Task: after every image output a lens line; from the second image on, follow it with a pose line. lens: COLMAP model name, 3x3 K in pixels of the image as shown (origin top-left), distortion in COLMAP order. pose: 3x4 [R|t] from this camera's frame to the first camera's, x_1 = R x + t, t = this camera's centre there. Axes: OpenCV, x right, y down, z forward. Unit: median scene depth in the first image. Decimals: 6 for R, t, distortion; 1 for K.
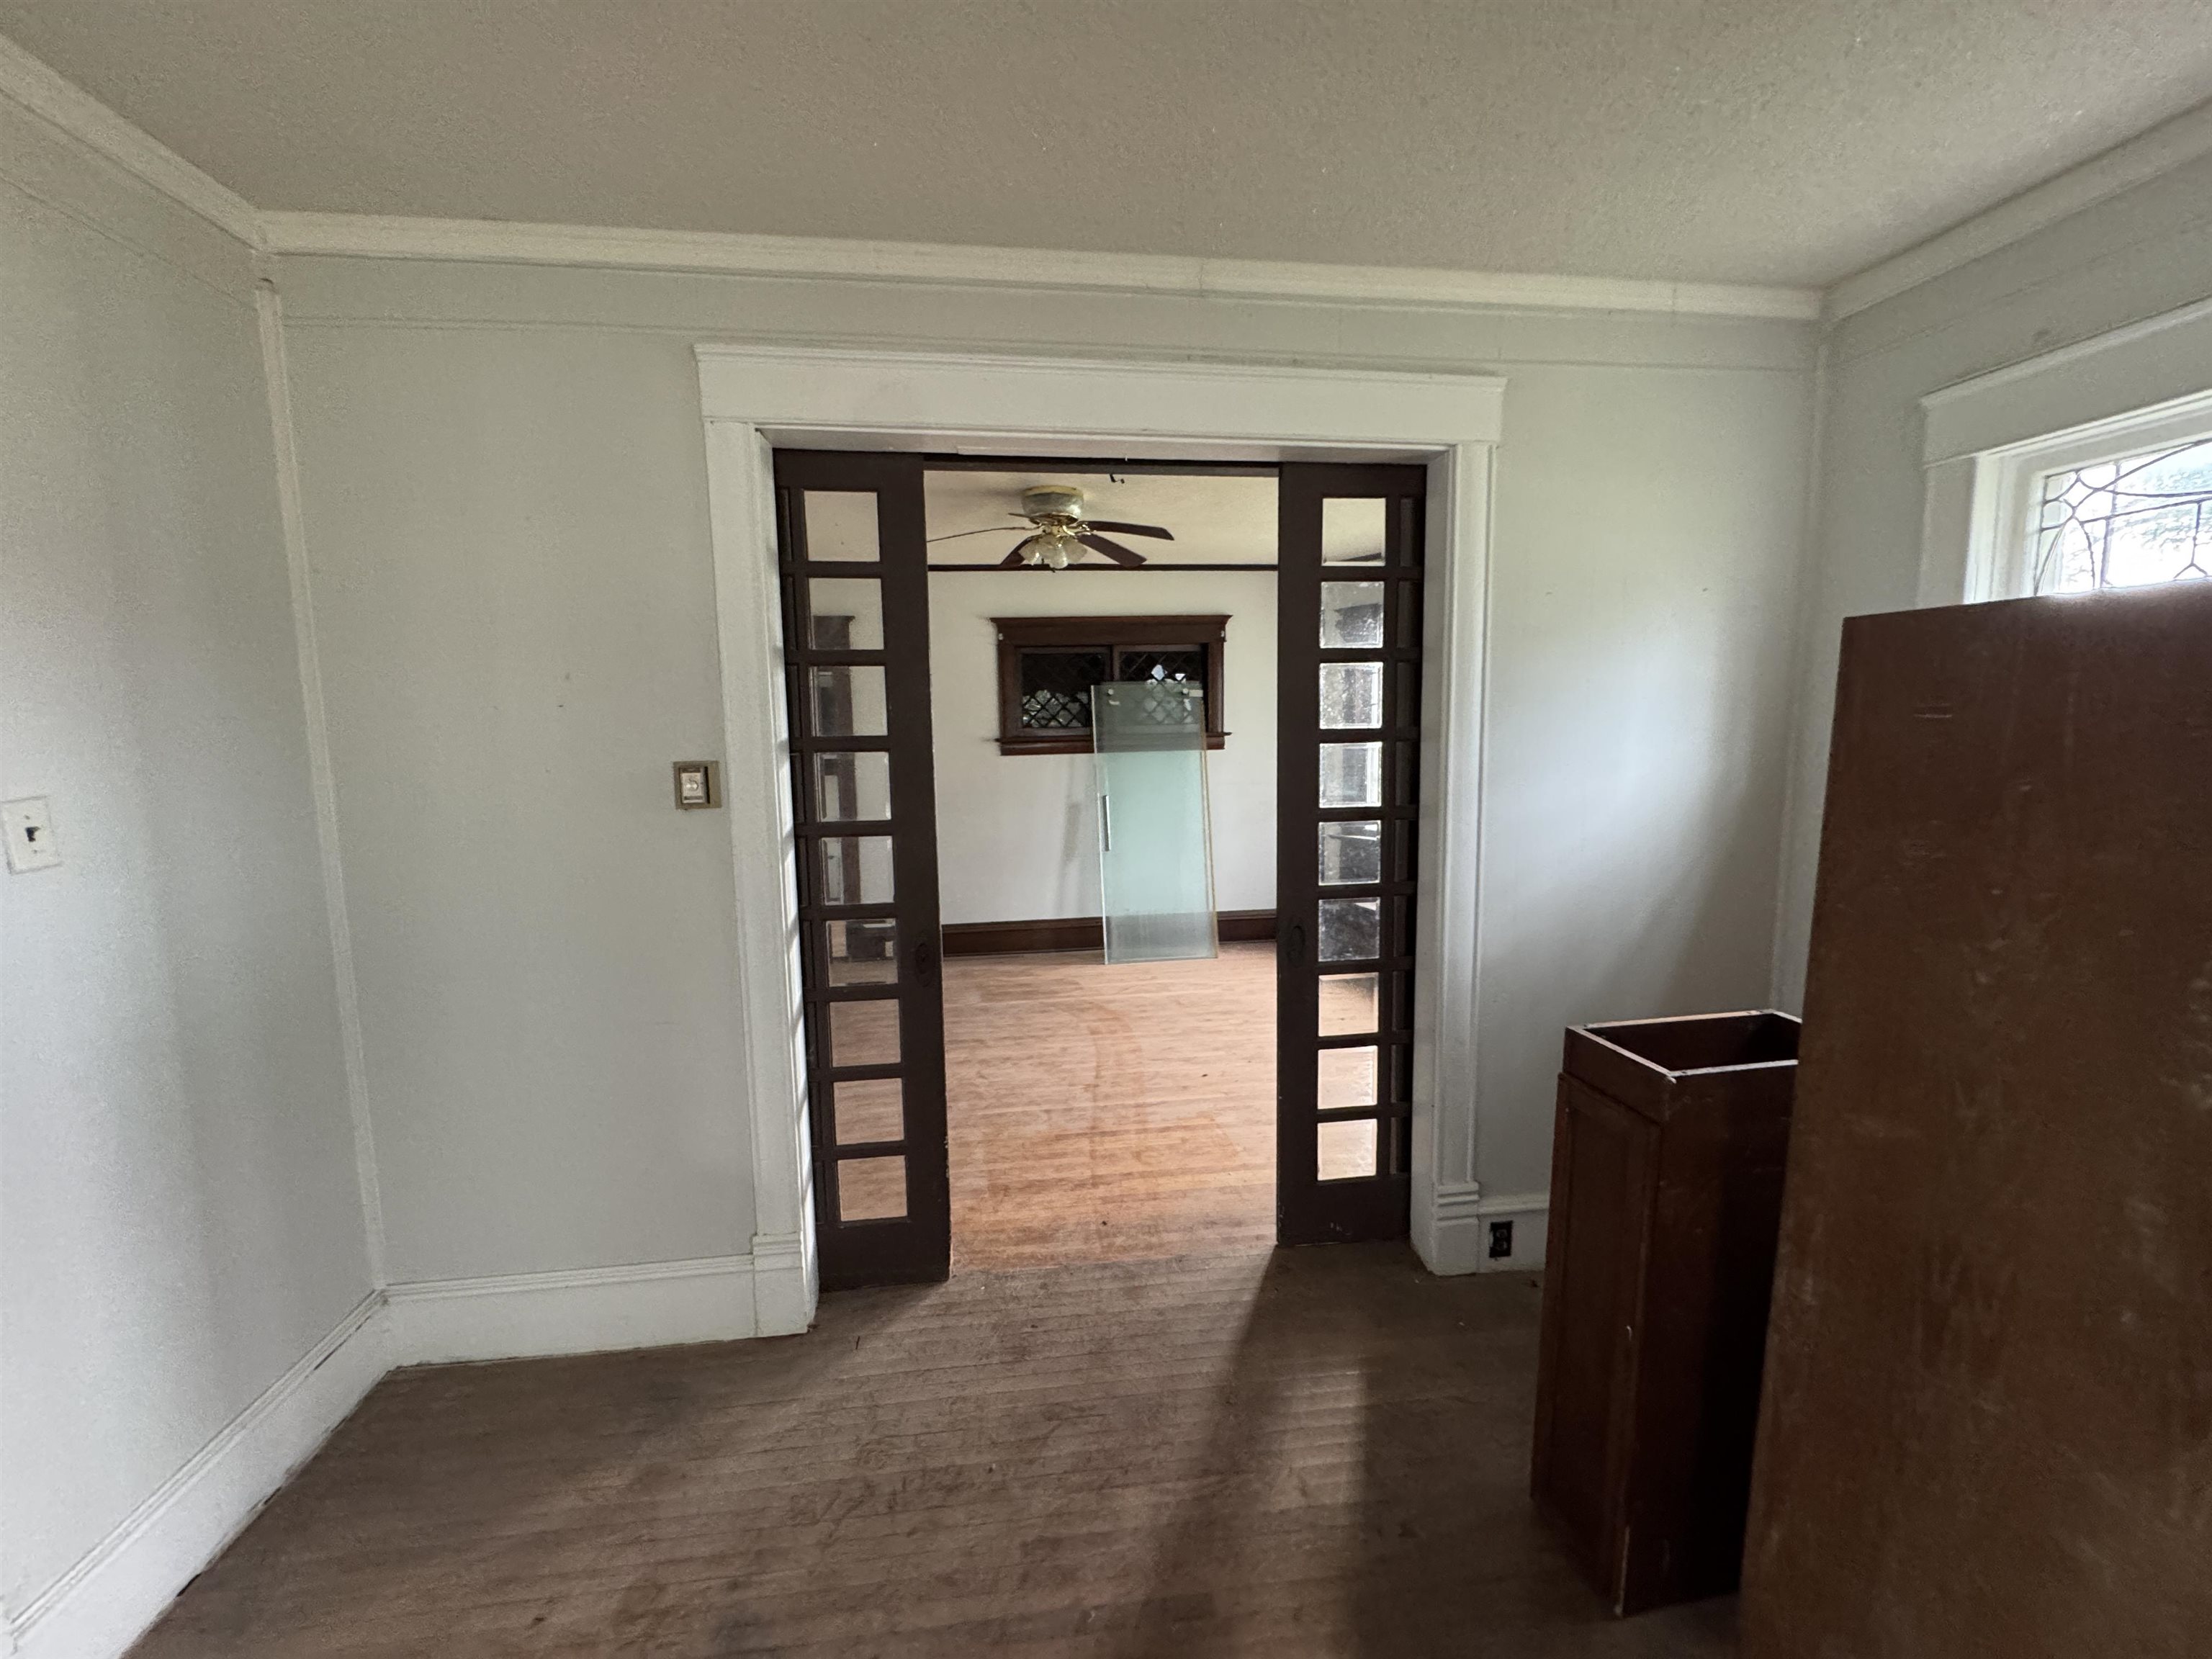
lens RADIAL K [[883.2, 0, 1106.0], [0, 883.2, 829.5], [0, 0, 1]] dist [-0.001849, 0.000282]
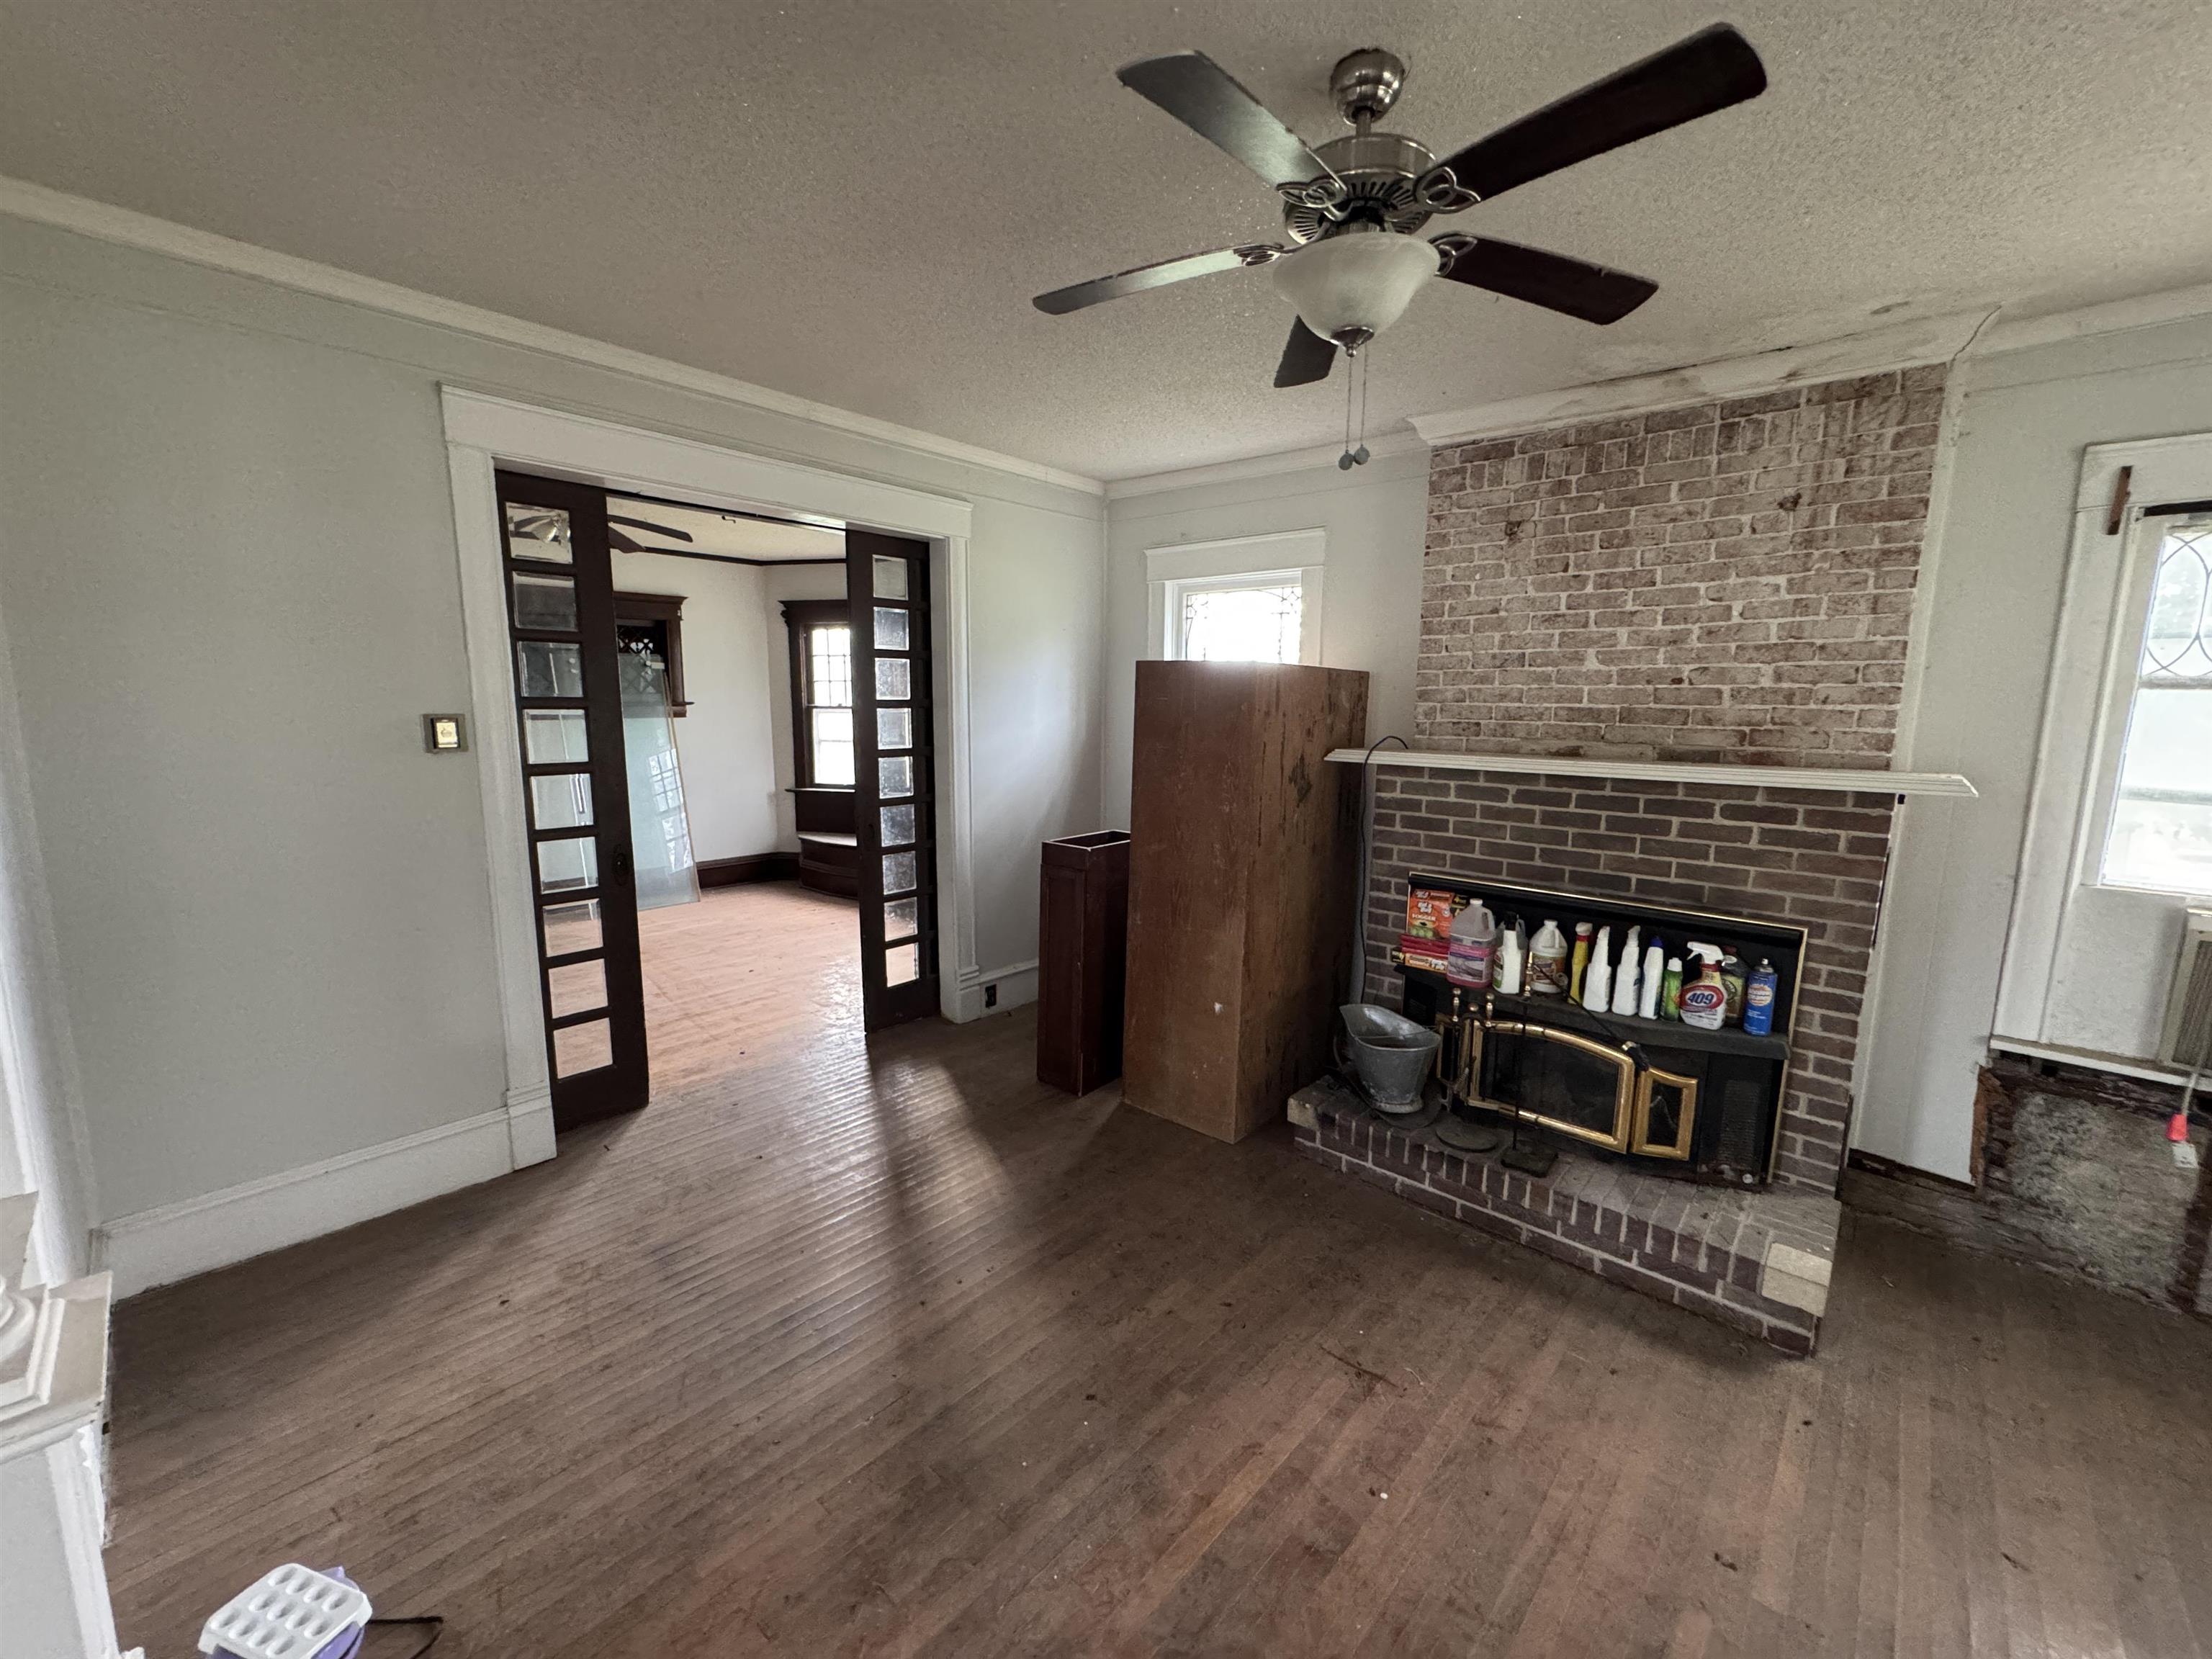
lens RADIAL K [[883.2, 0, 1106.0], [0, 883.2, 829.5], [0, 0, 1]] dist [-0.001849, 0.000282]
pose [[0.759823, -0.073214, 0.645995, -0.360385], [0.053939, 0.997312, 0.049588, 0.045148], [-0.647889, -0.002834, 0.761729, -0.356320]]
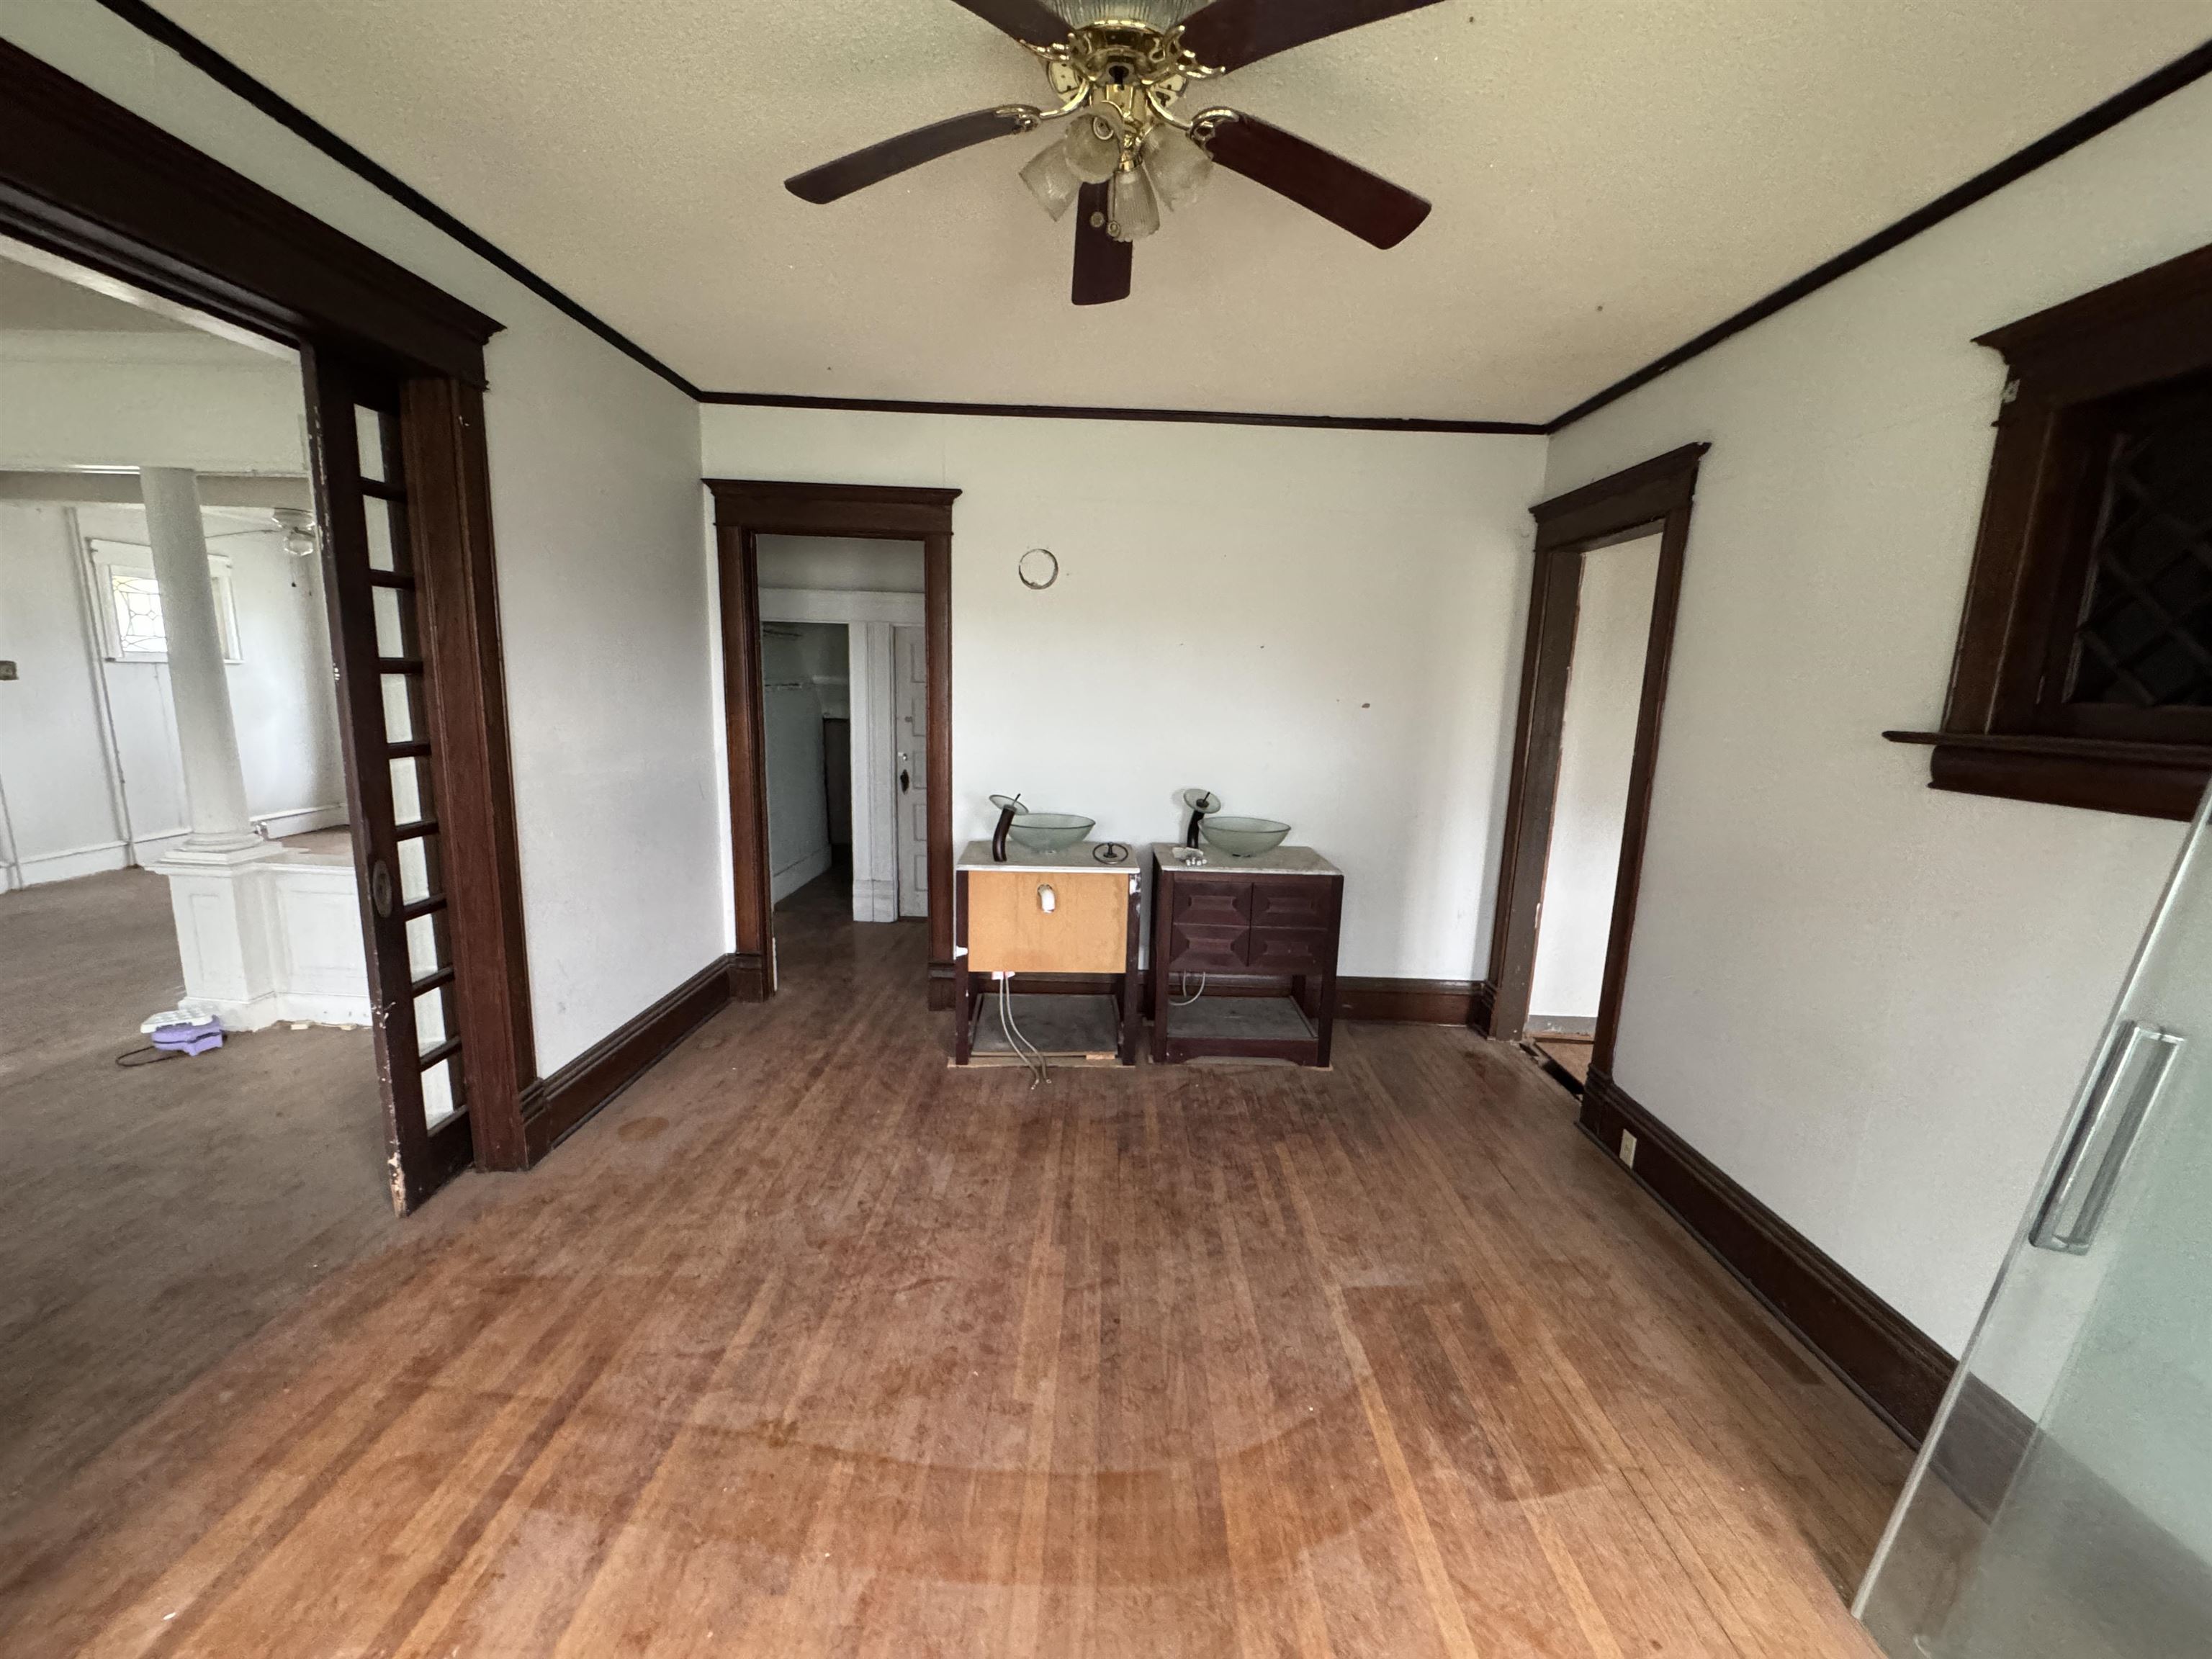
lens RADIAL K [[883.2, 0, 1106.0], [0, 883.2, 829.5], [0, 0, 1]] dist [-0.001849, 0.000282]
pose [[-0.126098, 0.186020, -0.974421, 0.415736], [-0.140651, 0.968986, 0.203184, -0.166281], [0.981996, 0.162674, -0.096023, 1.331828]]
